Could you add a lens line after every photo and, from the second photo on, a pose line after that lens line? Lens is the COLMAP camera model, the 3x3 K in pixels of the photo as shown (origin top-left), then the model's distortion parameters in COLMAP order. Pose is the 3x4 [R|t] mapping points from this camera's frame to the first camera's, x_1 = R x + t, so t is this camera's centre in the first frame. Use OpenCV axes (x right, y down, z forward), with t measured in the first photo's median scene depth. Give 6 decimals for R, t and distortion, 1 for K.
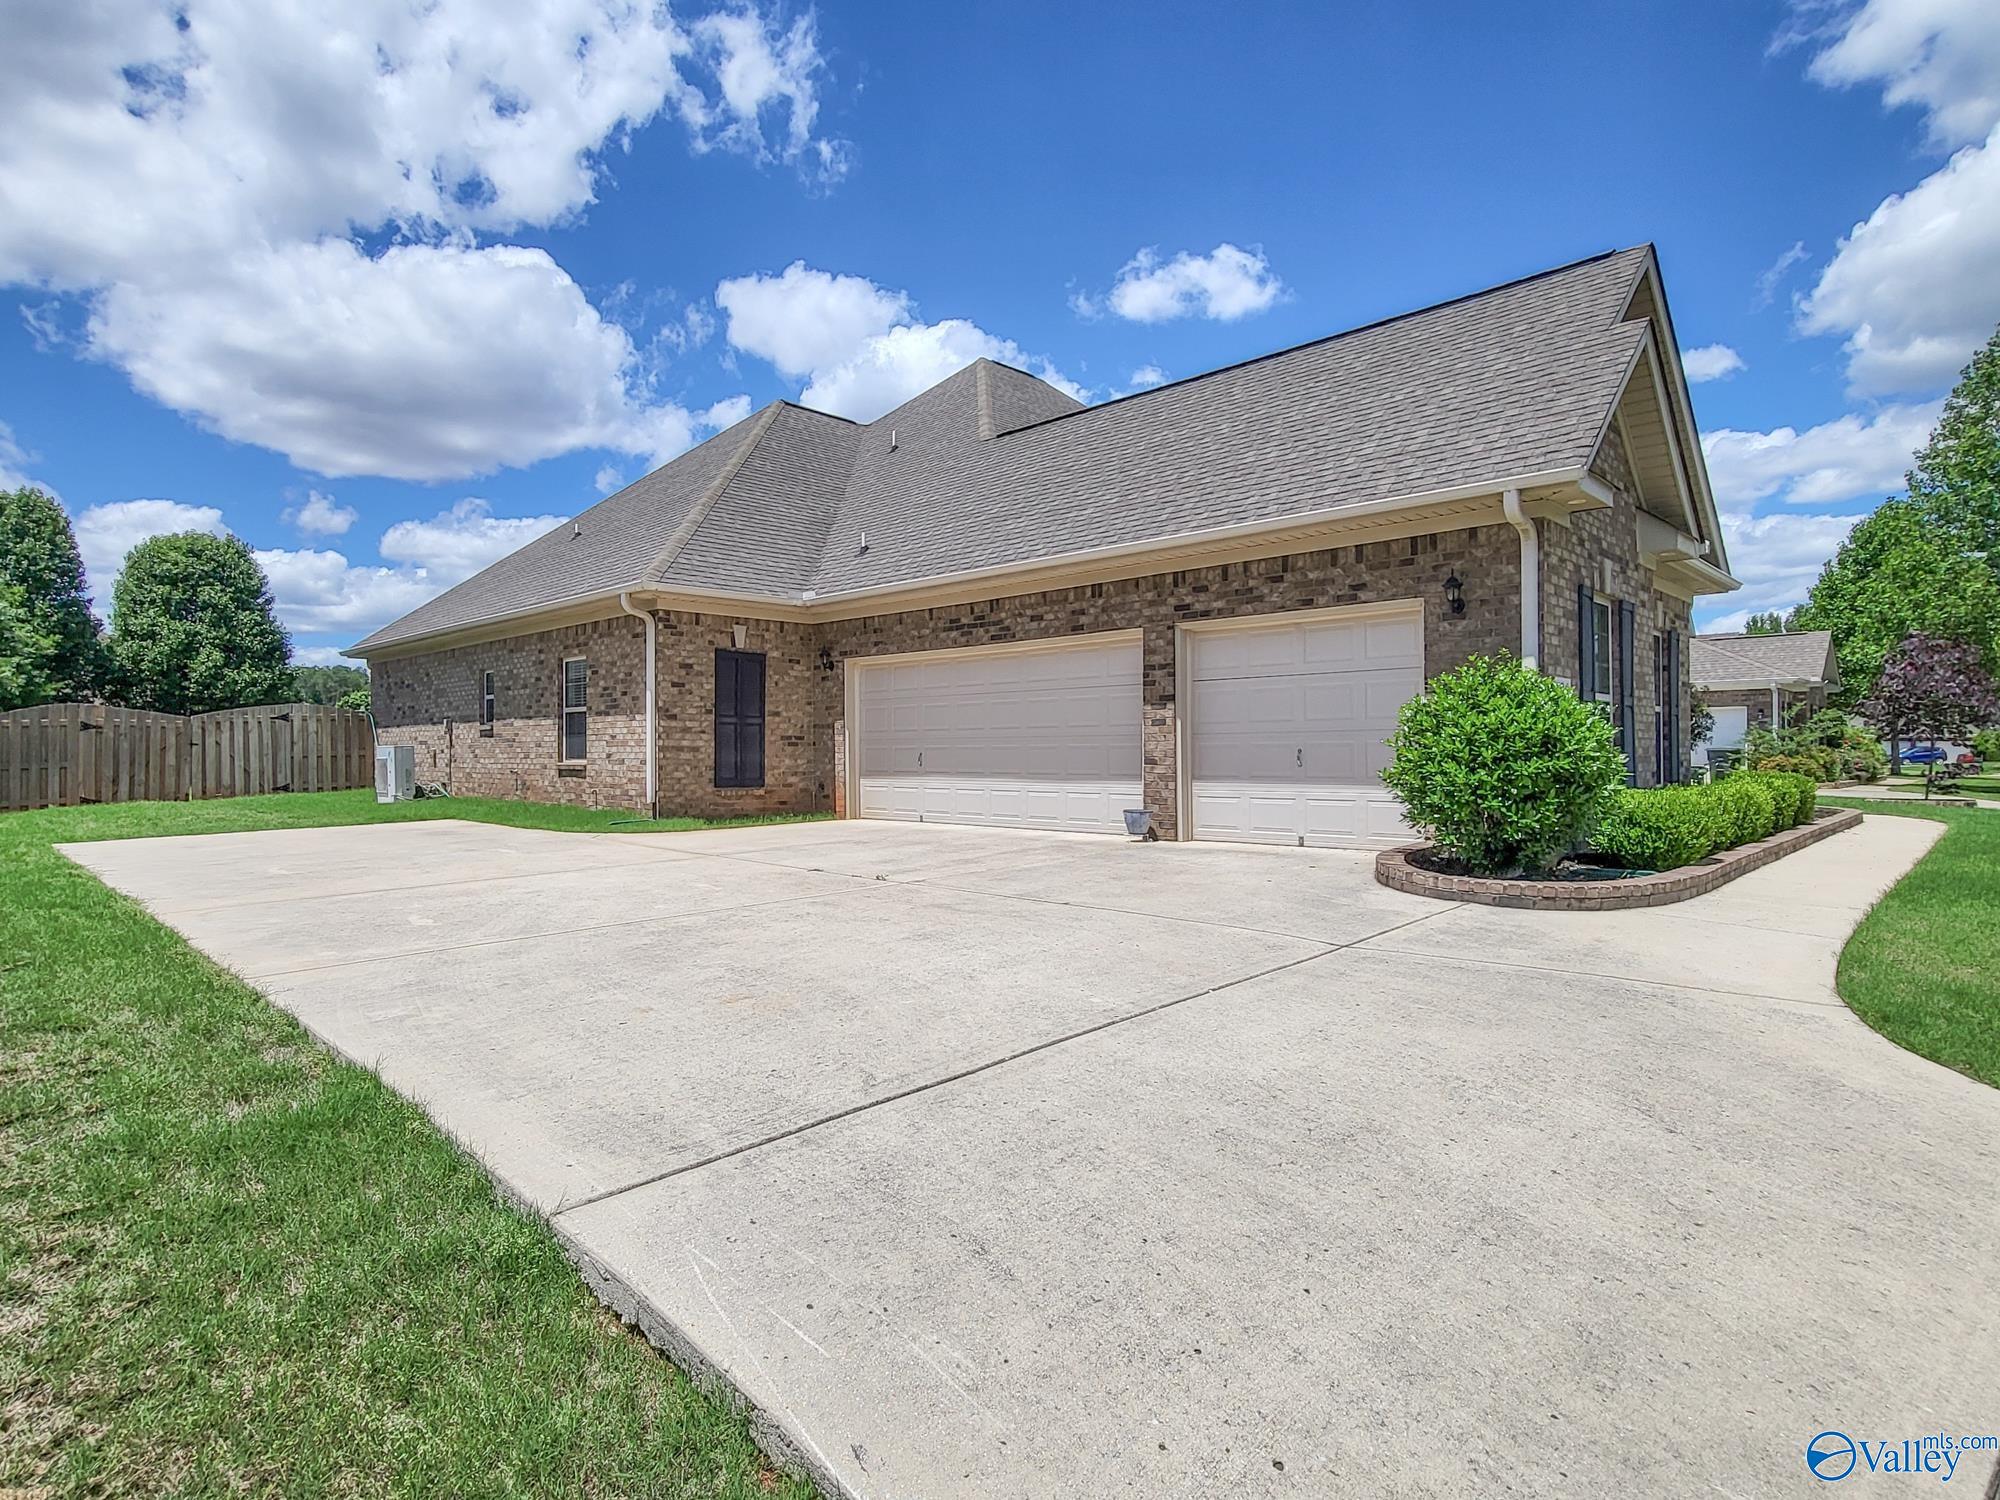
lens RADIAL K [[1040.2, 0, 985.4], [0, 1040.2, 749.2], [0, 0, 1]] dist [-0.005262, -0.000311]
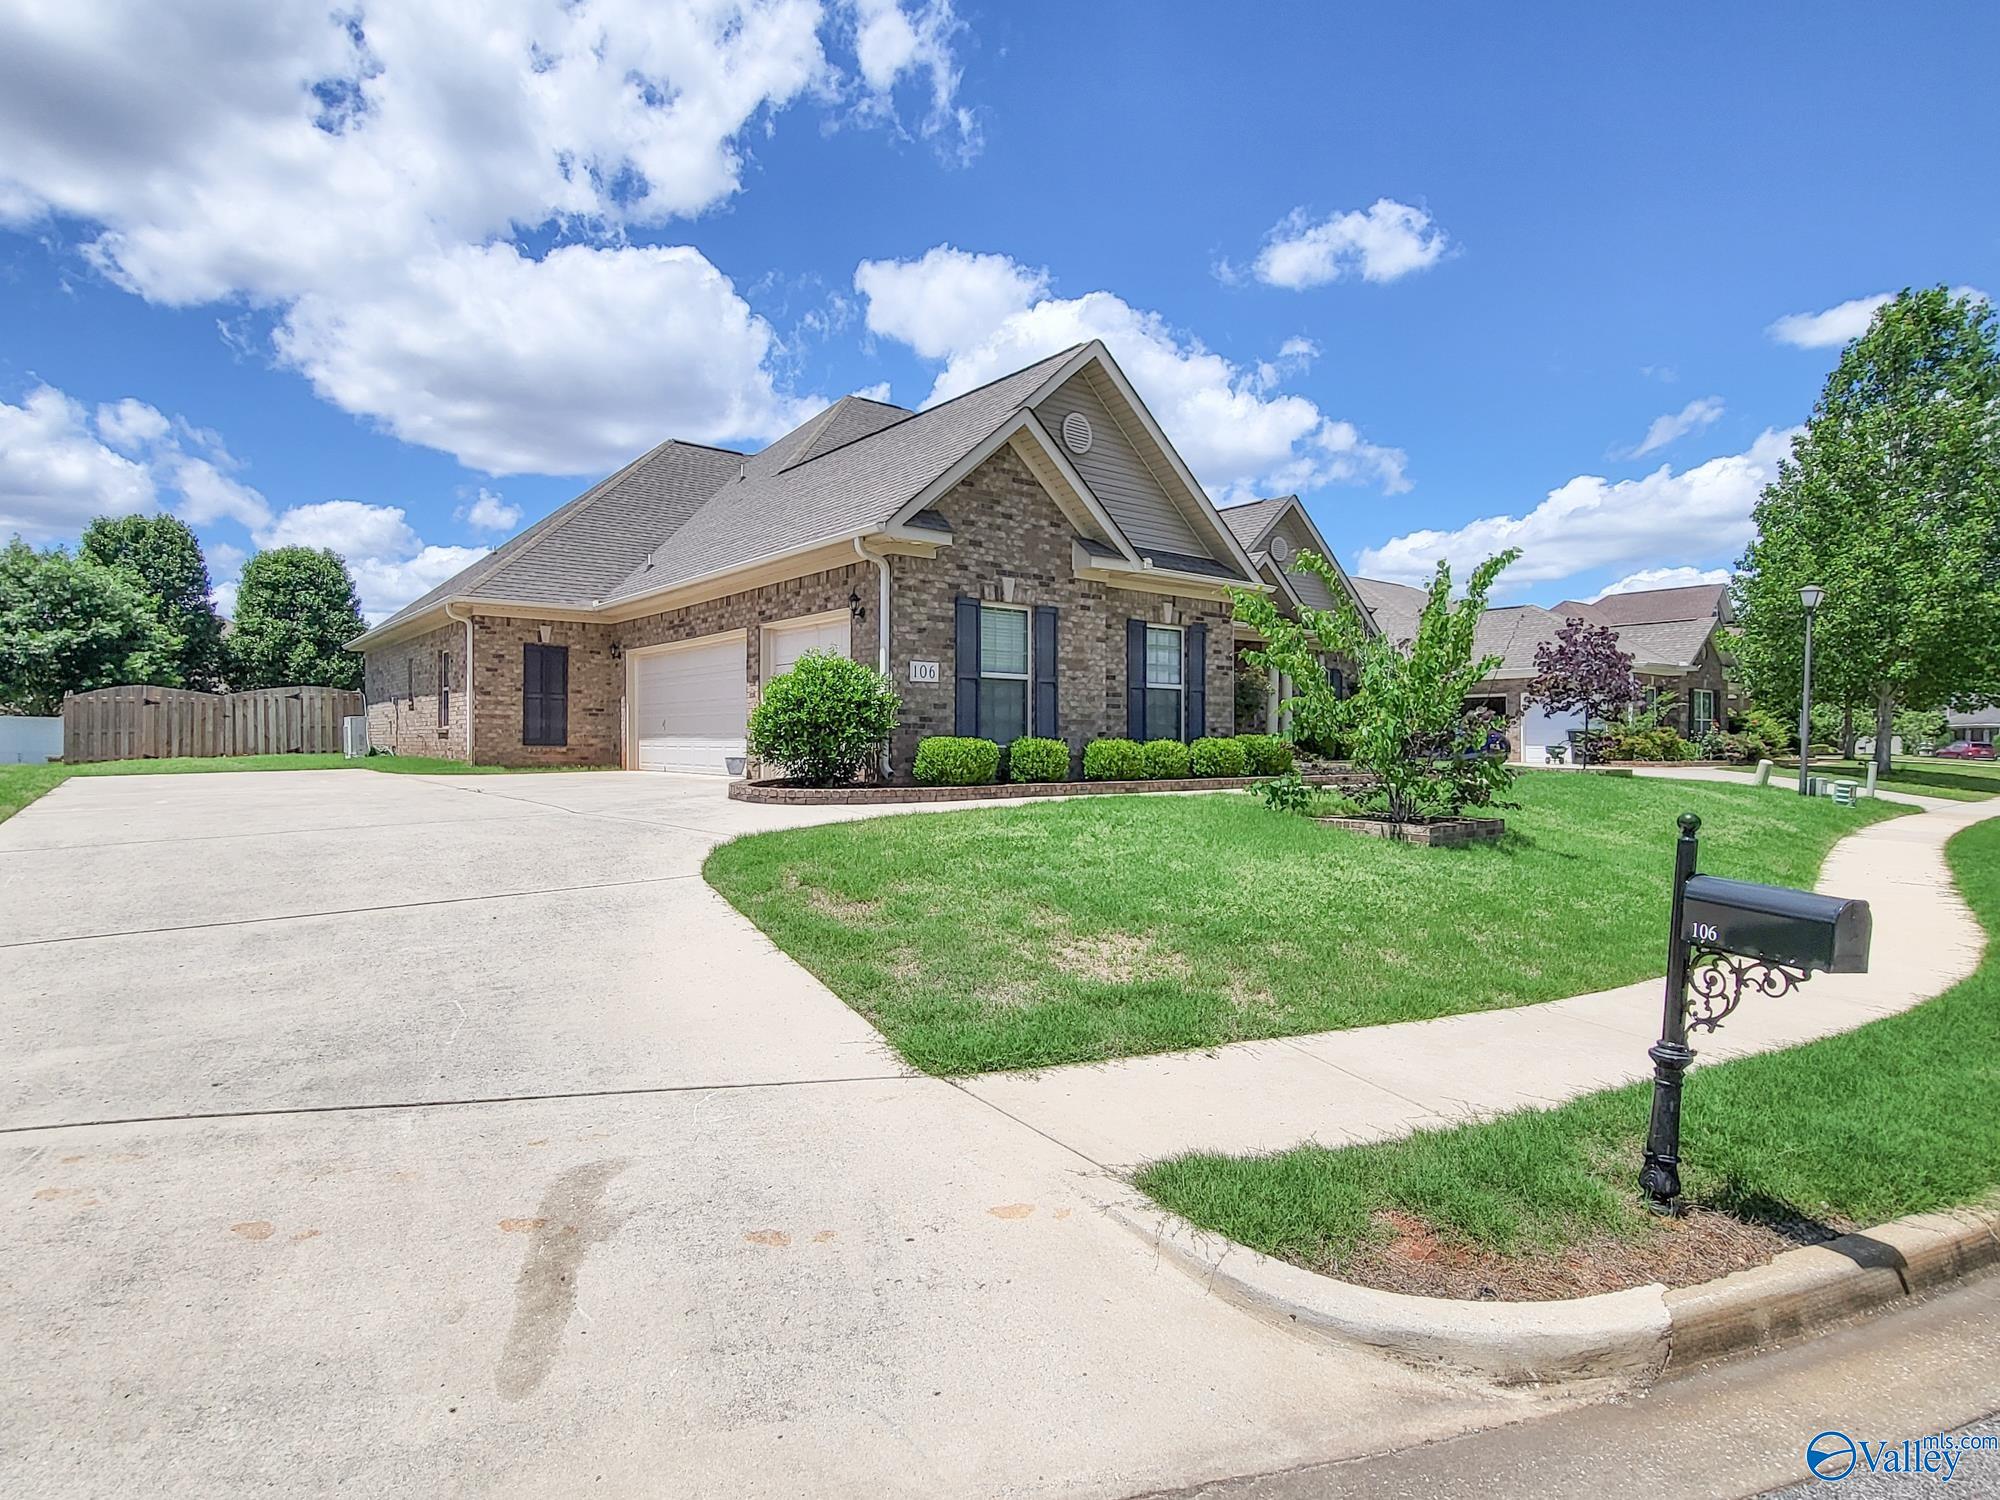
lens RADIAL K [[1040.2, 0, 985.4], [0, 1040.2, 749.2], [0, 0, 1]] dist [-0.005262, -0.000311]
pose [[0.992374, 0.006814, -0.123077, 0.393328], [-0.005404, 0.999916, 0.011793, 0.017609], [0.123147, -0.011038, 0.992327, -0.215515]]
